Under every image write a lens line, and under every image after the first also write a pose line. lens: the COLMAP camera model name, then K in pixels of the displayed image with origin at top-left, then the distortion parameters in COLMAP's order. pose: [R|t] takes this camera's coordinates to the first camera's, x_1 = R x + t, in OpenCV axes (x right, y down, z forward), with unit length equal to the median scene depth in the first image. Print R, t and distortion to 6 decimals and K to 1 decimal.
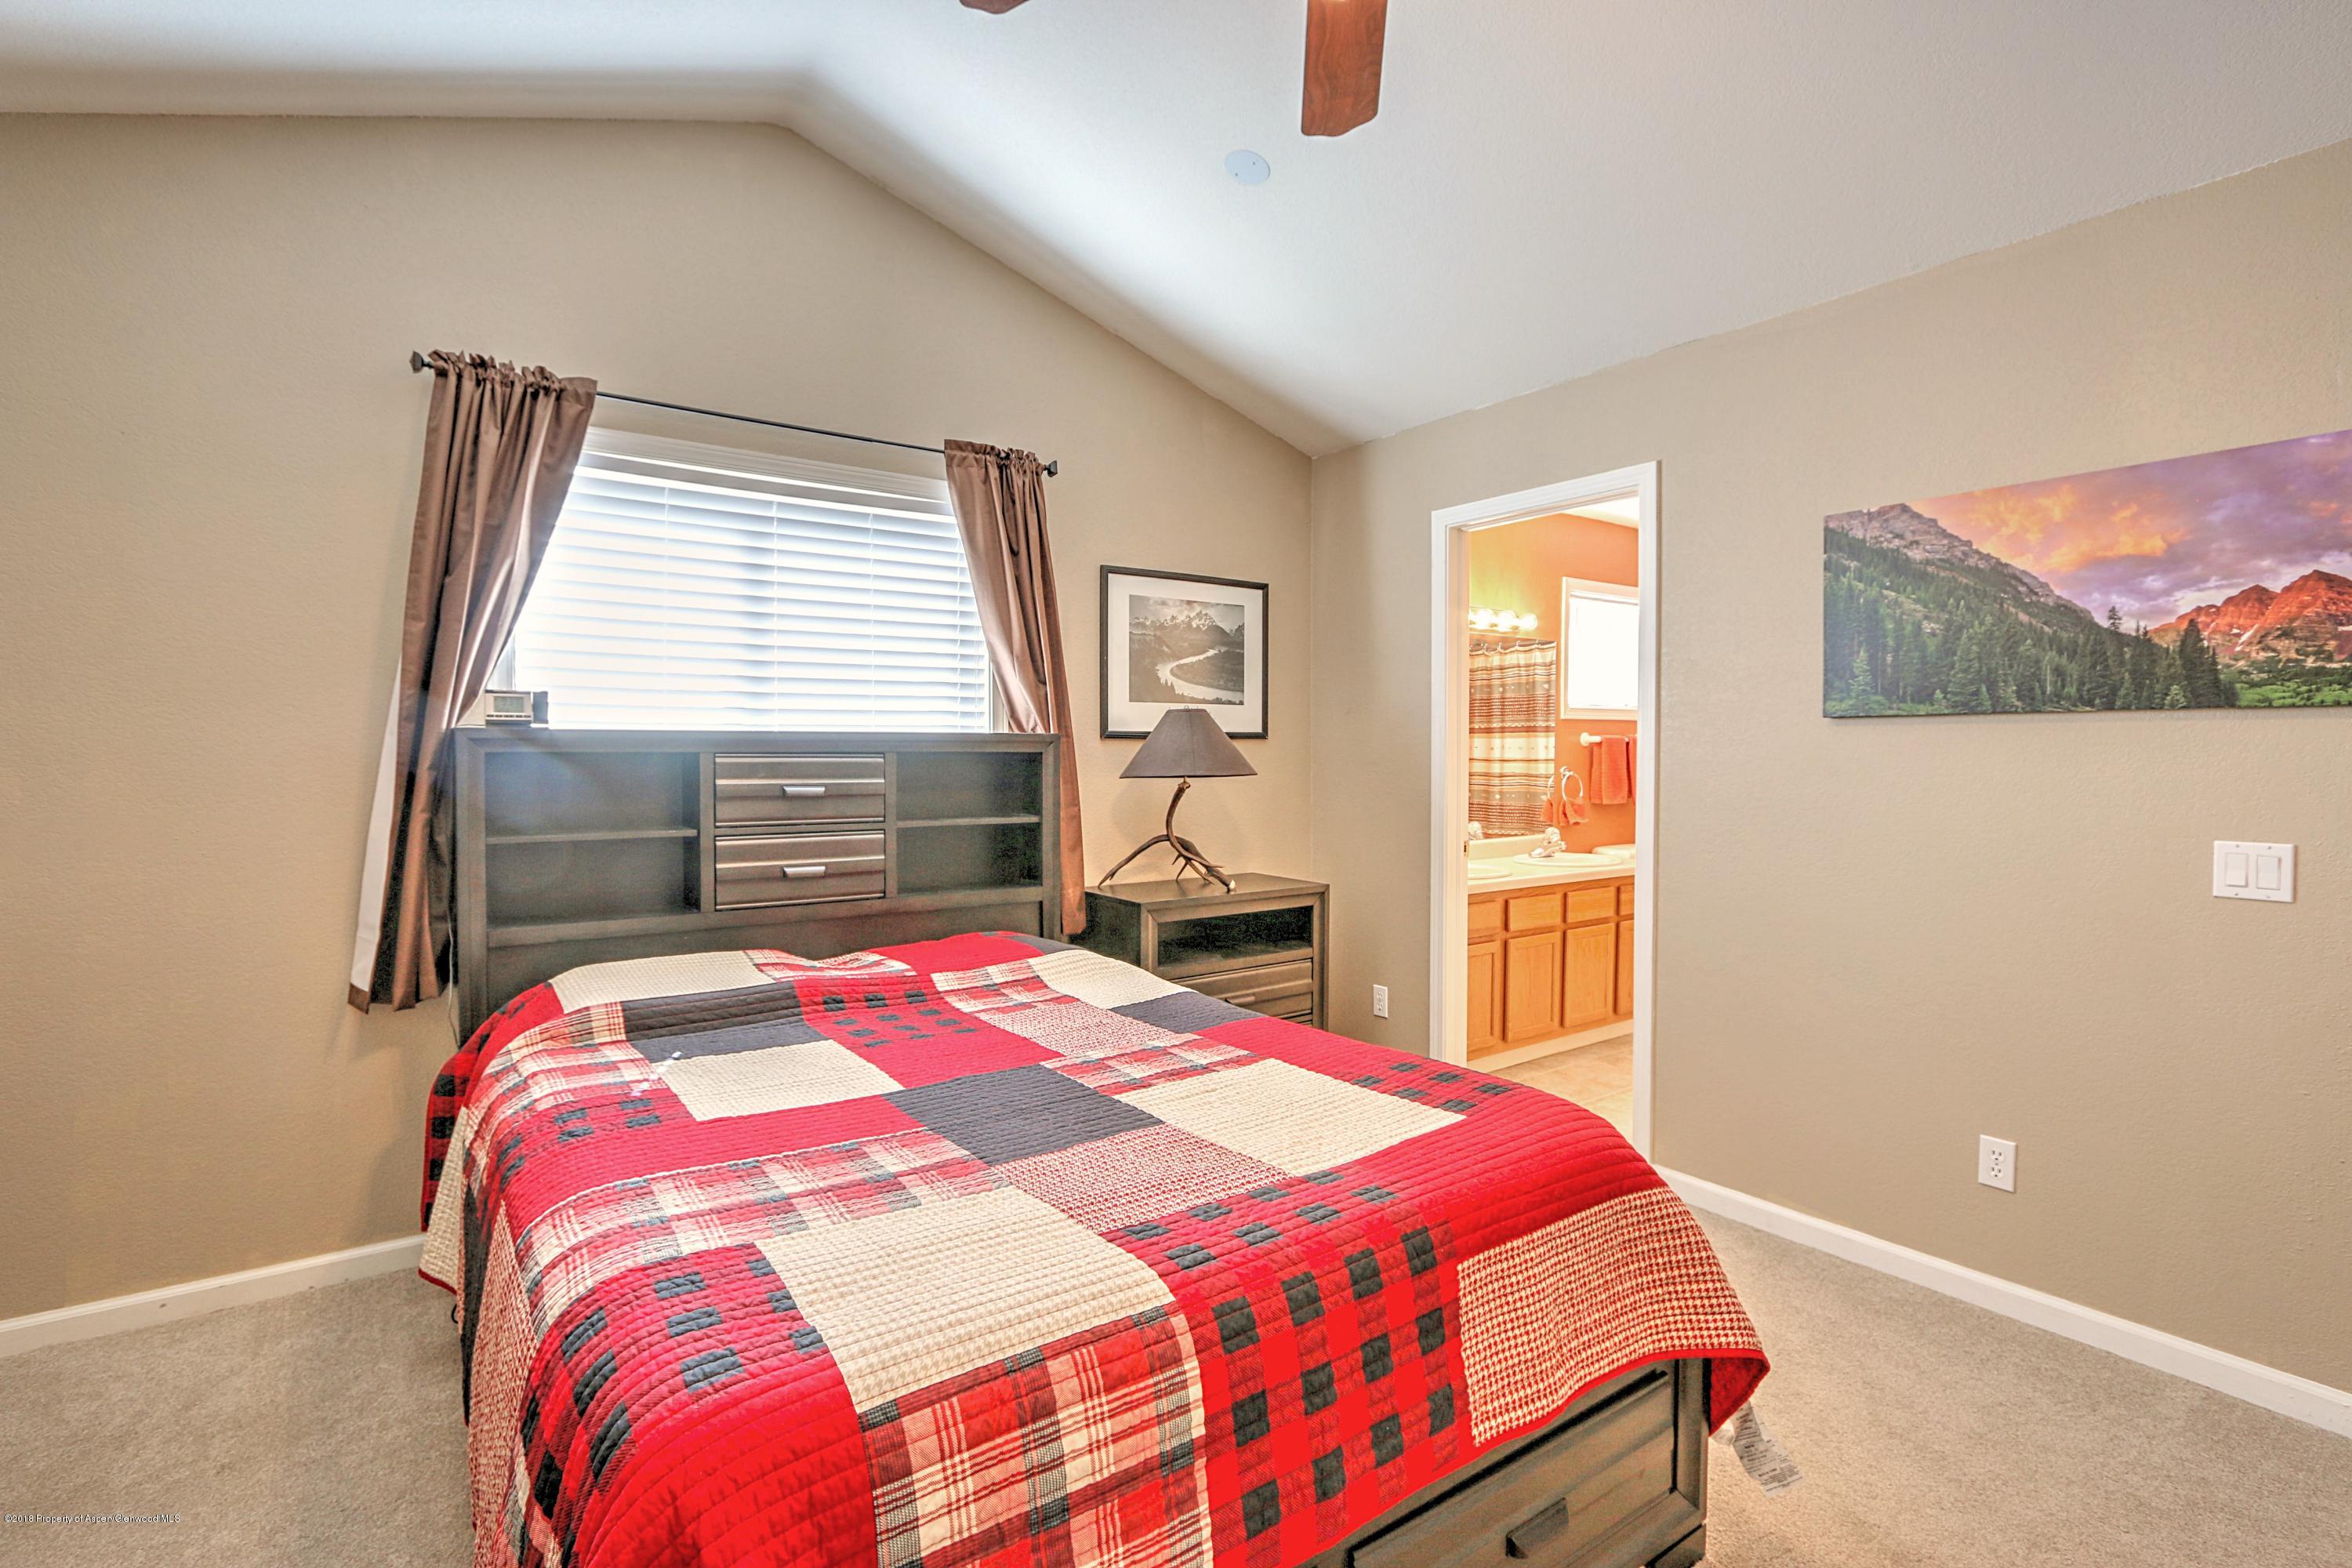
lens RADIAL K [[1085.4, 0, 1127.3], [0, 1085.4, 772.9], [0, 0, 1]] dist [-0.015667, 0.001674]
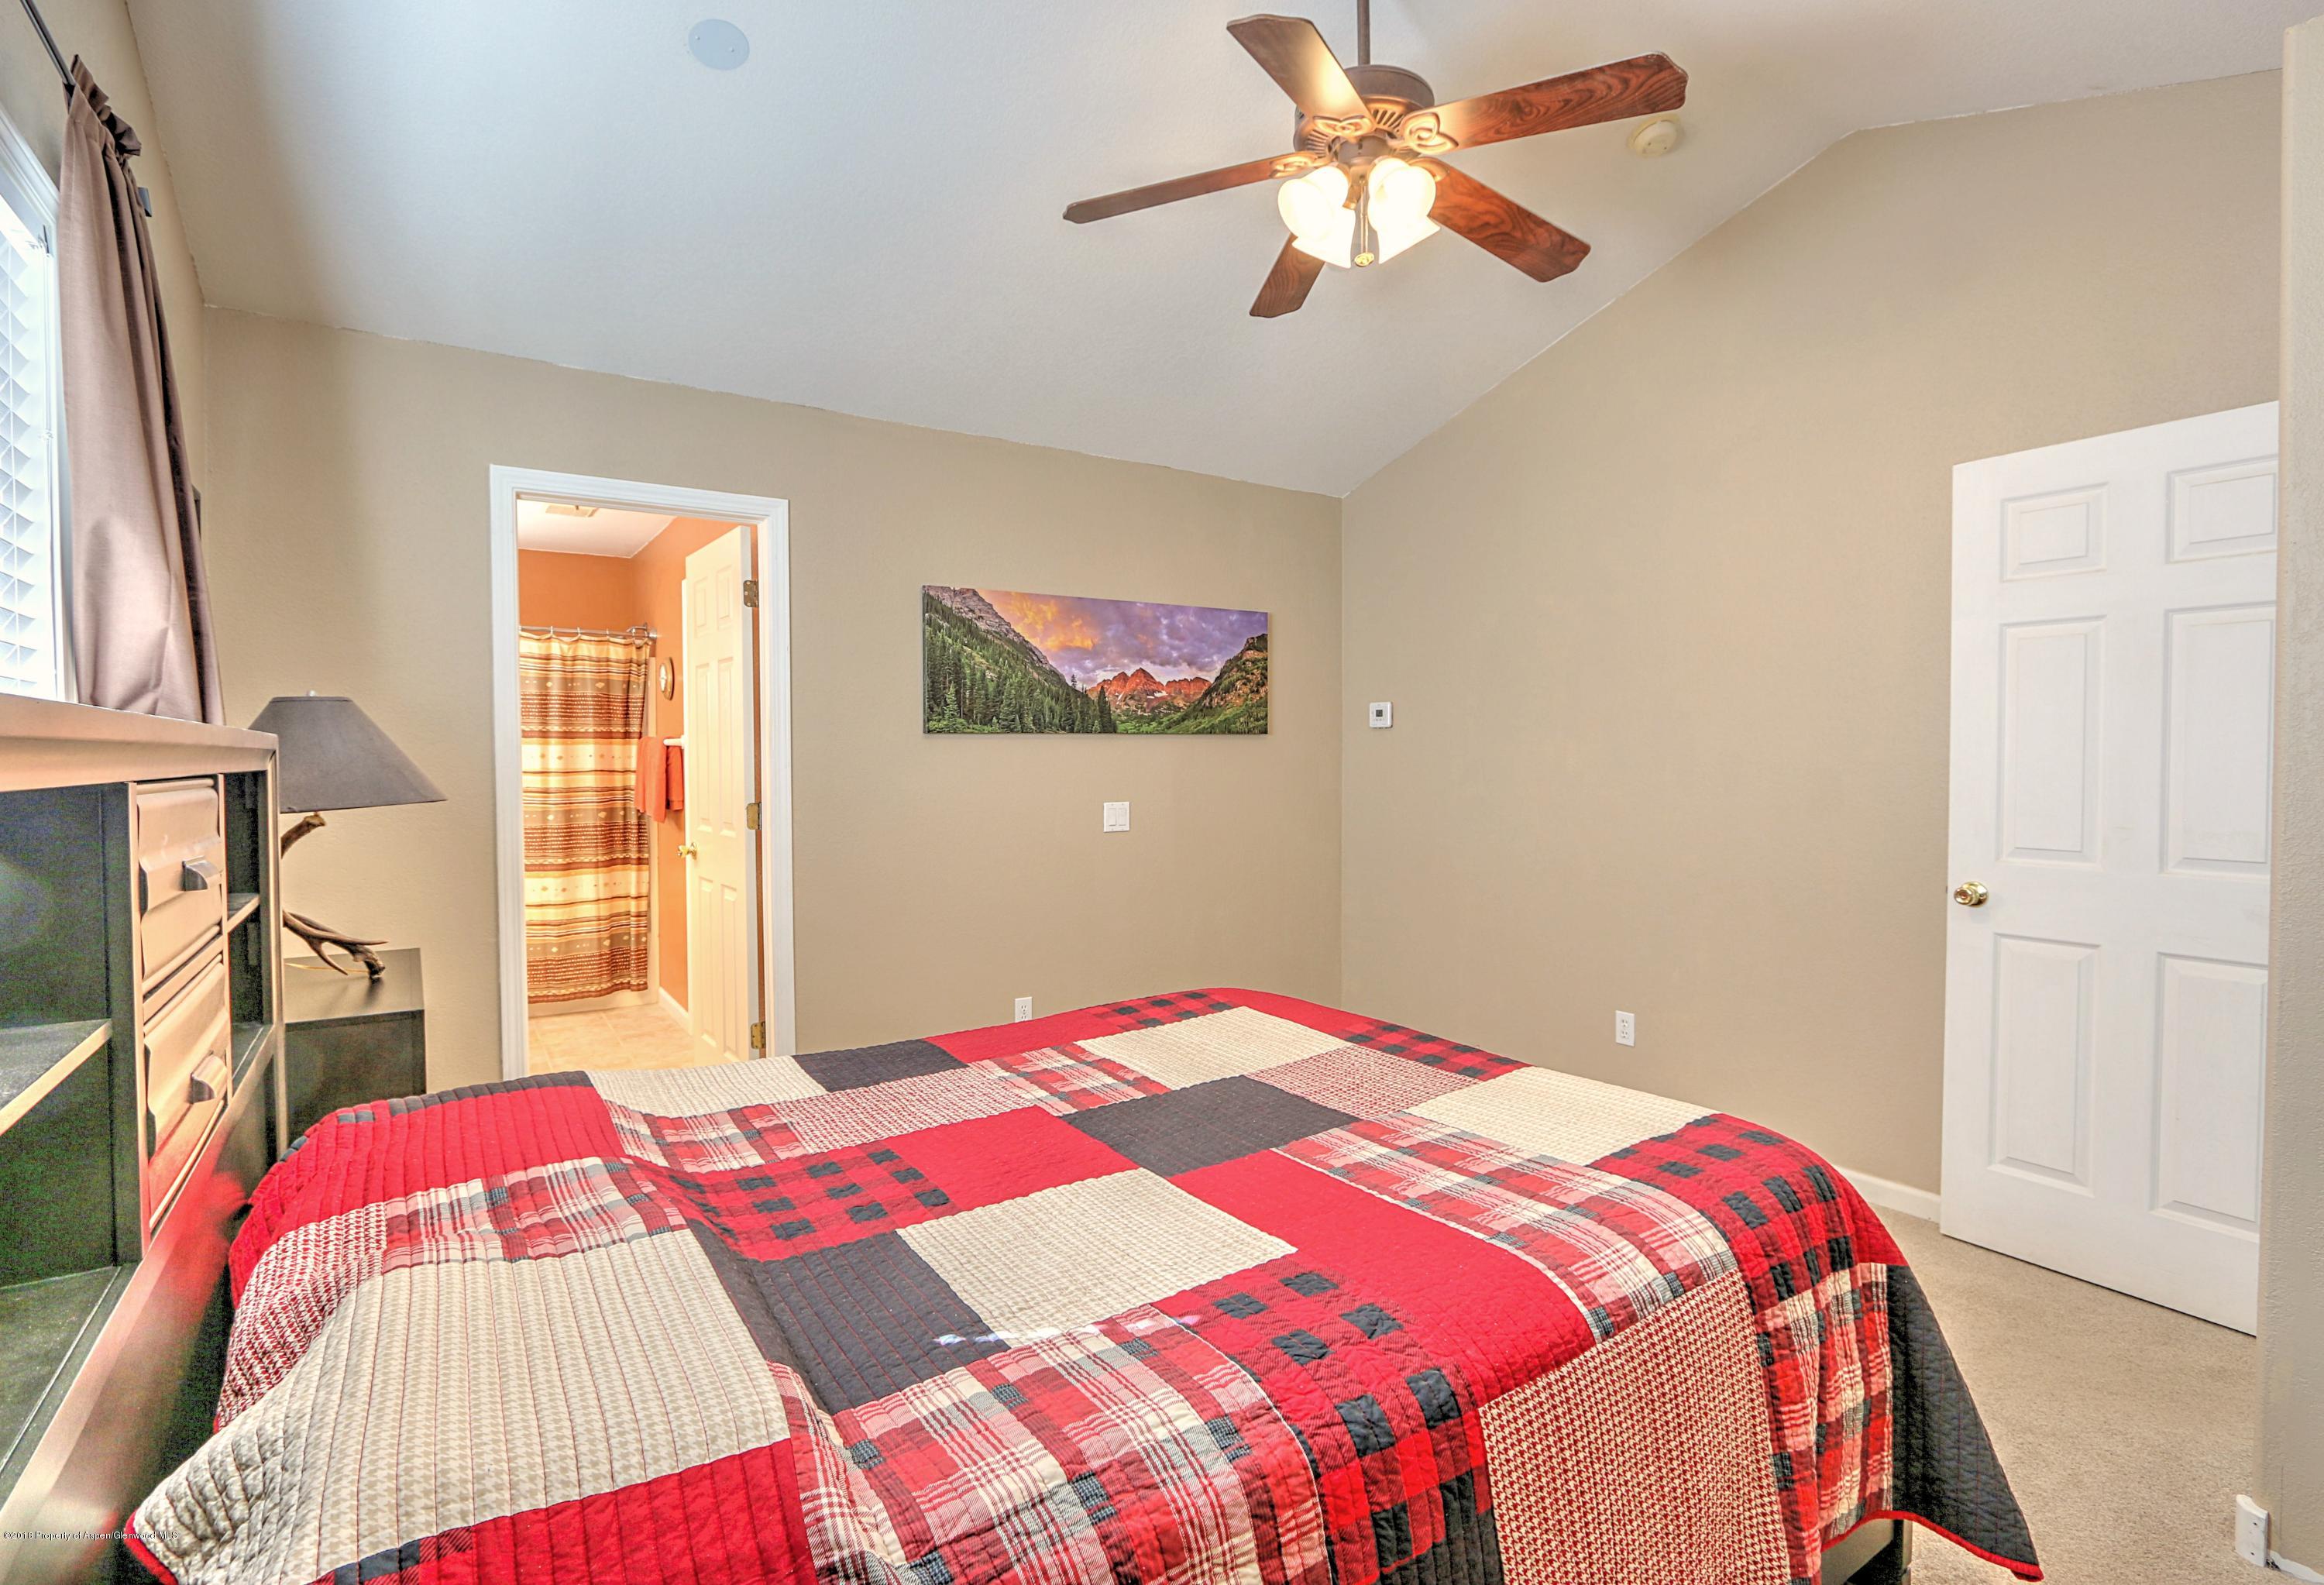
lens RADIAL K [[1121.7, 0, 1159.6], [0, 1121.7, 781.3], [0, 0, 1]] dist [-0.015250, 0.000106]
pose [[-0.010356, -0.024158, 0.999655, -0.956864], [0.030650, 0.999231, 0.024465, -0.020355], [-0.999477, 0.030893, -0.009608, 0.898262]]
